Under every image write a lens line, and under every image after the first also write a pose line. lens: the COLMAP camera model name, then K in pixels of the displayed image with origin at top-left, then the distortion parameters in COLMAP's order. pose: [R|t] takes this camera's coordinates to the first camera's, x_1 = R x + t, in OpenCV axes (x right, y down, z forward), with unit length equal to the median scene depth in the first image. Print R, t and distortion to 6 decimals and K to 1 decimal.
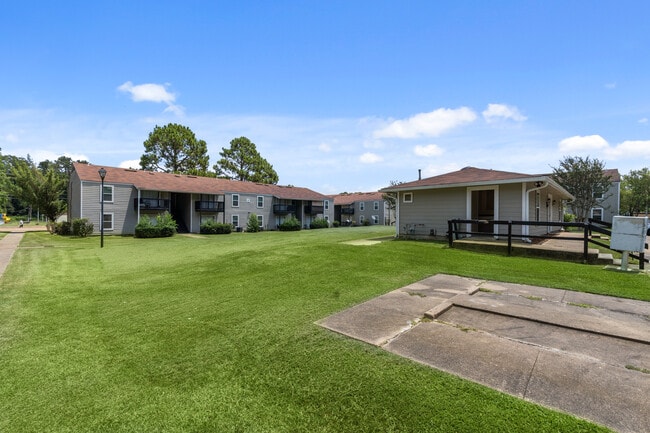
lens RADIAL K [[291.2, 0, 323.5], [0, 291.2, 216.0], [0, 0, 1]] dist [-0.000138, -0.000644]
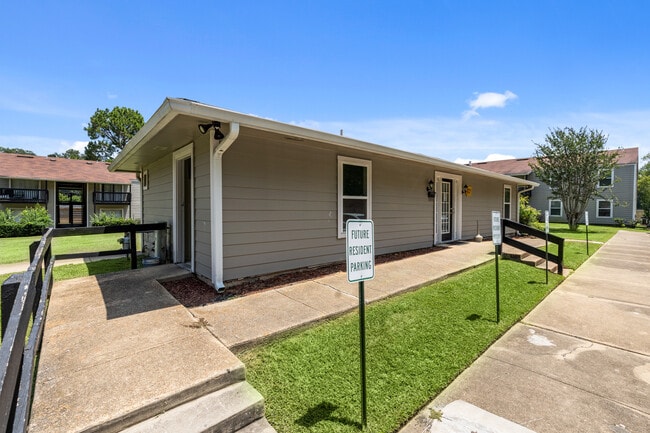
lens RADIAL K [[291.2, 0, 327.1], [0, 291.2, 214.1], [0, 0, 1]] dist [-0.000138, -0.000644]
pose [[0.997878, 0.000927, -0.065105, 0.308743], [0.000416, 0.999787, 0.020614, -0.004984], [0.065110, -0.020597, 0.997665, 0.226708]]
